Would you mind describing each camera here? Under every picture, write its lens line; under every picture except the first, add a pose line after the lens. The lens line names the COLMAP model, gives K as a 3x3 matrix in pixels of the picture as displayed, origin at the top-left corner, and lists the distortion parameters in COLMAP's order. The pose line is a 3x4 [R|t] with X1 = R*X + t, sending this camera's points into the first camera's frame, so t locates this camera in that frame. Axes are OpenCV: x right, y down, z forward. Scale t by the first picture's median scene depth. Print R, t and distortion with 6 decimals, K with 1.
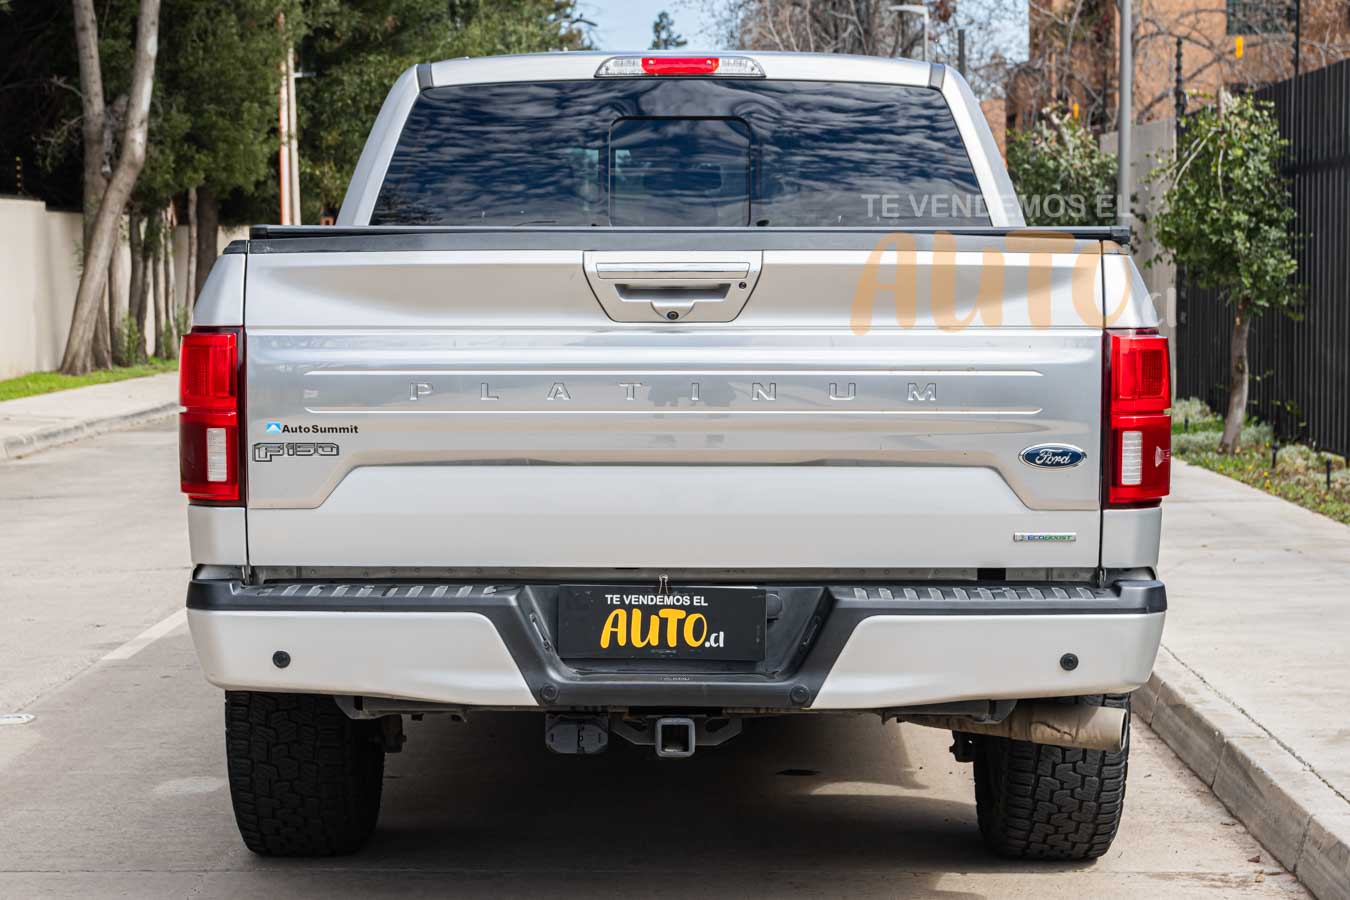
lens RADIAL K [[2659.0, 0, 672.8], [0, 2659.0, 450.3], [0, 0, 1]] dist [0.040091, 0.000000]
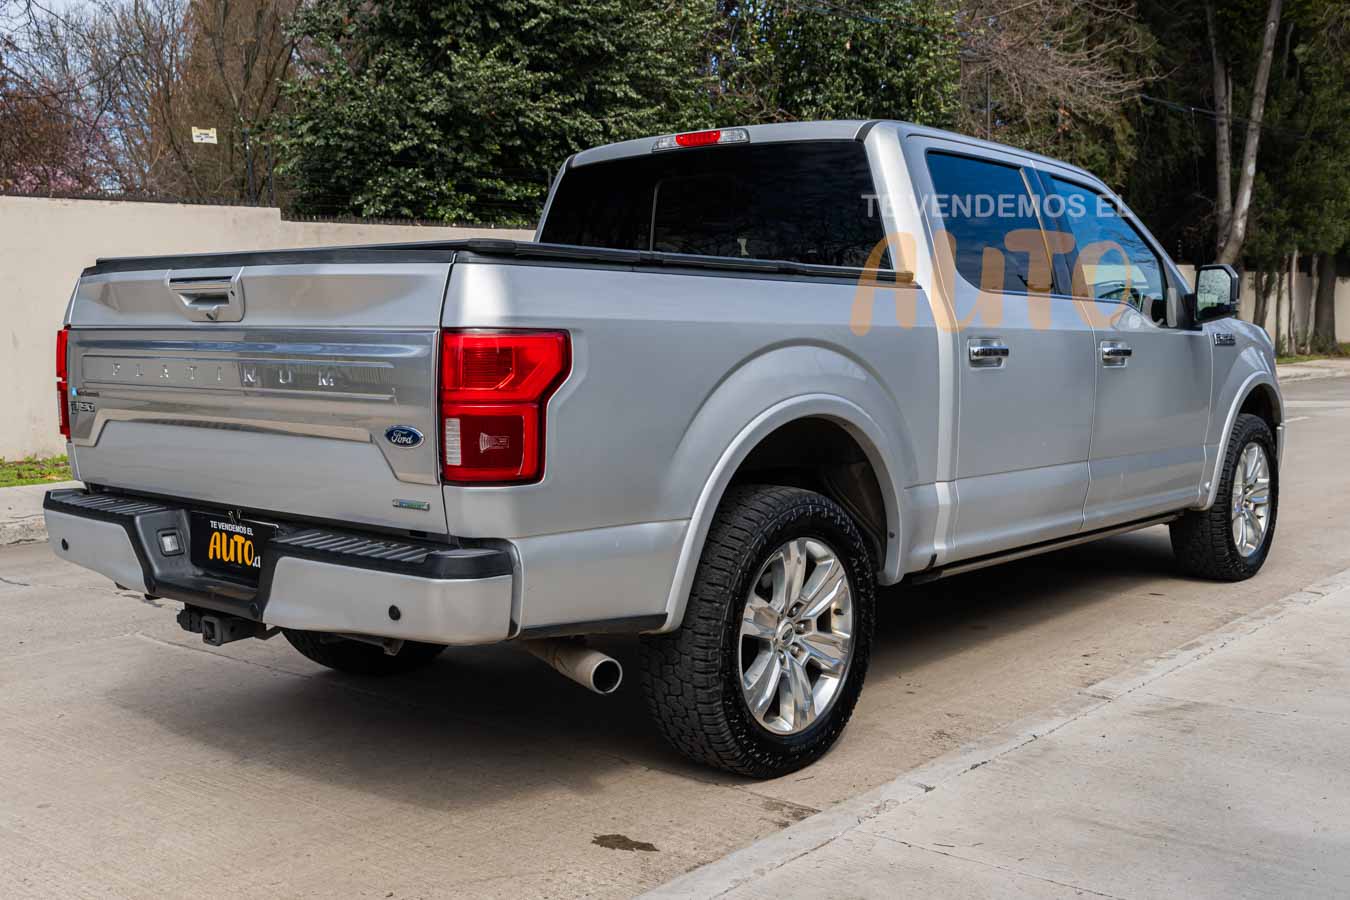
lens RADIAL K [[1401.6, 0, 674.1], [0, 1401.6, 449.7], [0, 0, 1]] dist [0.015808, 0.000000]
pose [[0.777963, 0.056374, -0.625776, 0.615253], [-0.035493, 0.998319, 0.045811, -0.024320], [0.627307, -0.013429, 0.778656, 0.583834]]
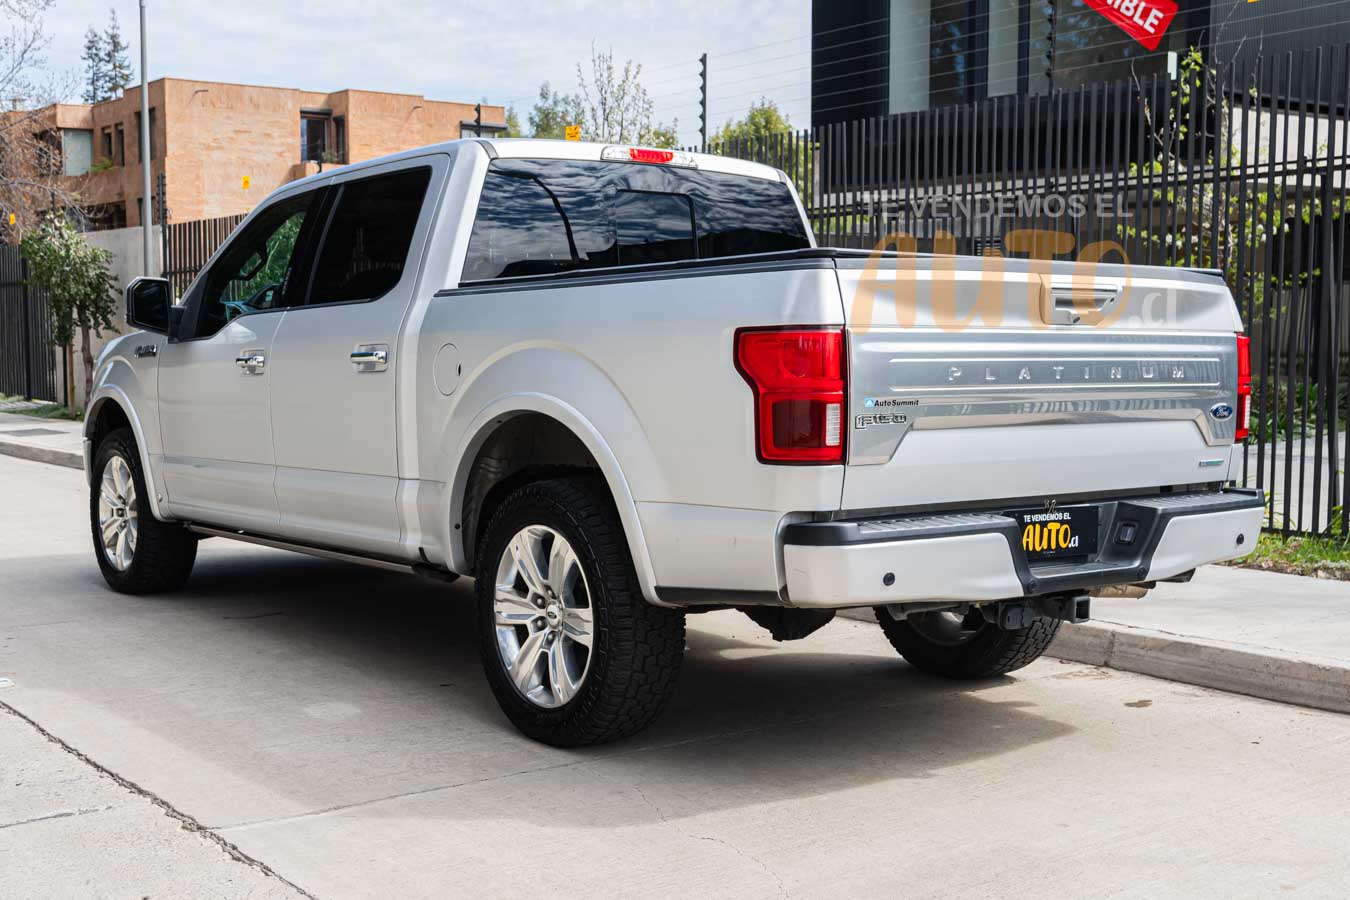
lens RADIAL K [[1646.1, 0, 676.2], [0, 1646.1, 450.8], [0, 0, 1]] dist [0.065412, 0.000000]
pose [[0.776252, -0.037245, 0.629322, -0.726521], [0.038521, 0.999190, 0.011619, 0.001995], [-0.629245, 0.015223, 0.777058, 0.427835]]
